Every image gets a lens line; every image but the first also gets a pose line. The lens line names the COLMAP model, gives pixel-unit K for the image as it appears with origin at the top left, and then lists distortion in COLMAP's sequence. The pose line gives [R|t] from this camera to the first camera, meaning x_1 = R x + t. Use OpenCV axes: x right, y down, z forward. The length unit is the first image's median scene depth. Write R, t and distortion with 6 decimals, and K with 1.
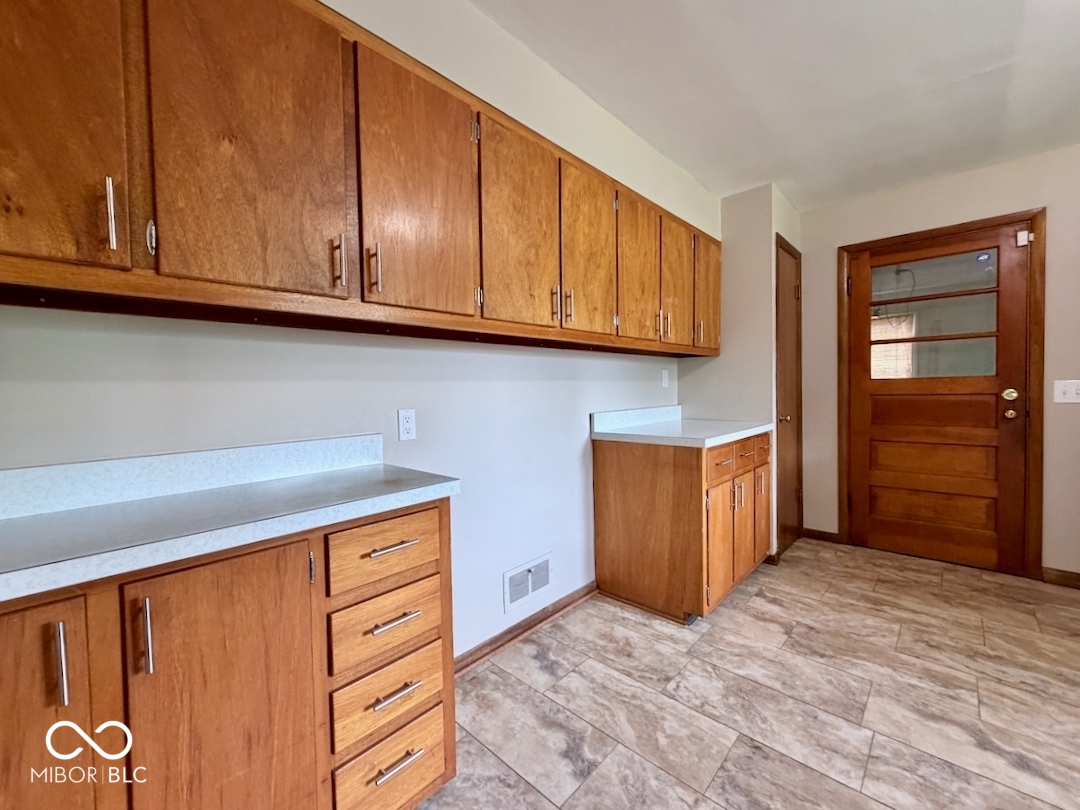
lens RADIAL K [[436.6, 0, 540.0], [0, 436.6, 405.0], [0, 0, 1]] dist [0.001229, 0.000150]
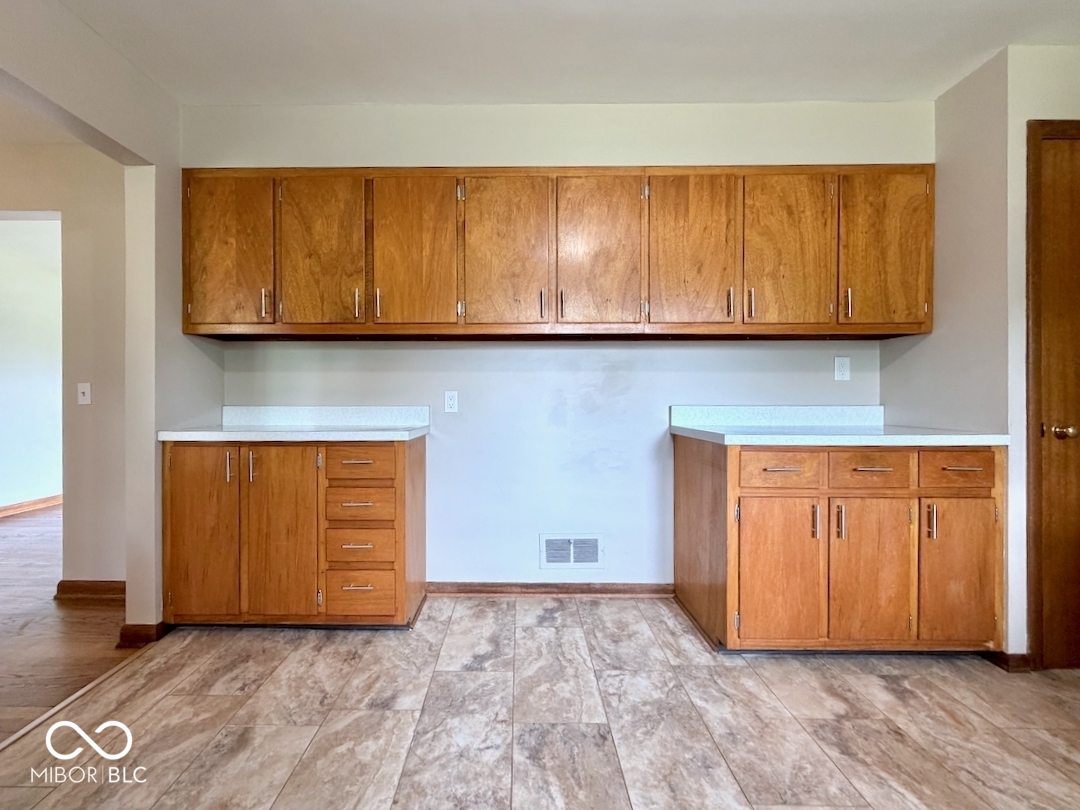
lens RADIAL K [[448.8, 0, 521.6], [0, 448.8, 403.7], [0, 0, 1]] dist [-0.001614, 0.000108]
pose [[0.694485, 0.026883, -0.719005, 0.800504], [-0.039540, 0.999218, -0.000832, 0.037952], [0.718420, 0.029007, 0.695005, 0.115649]]
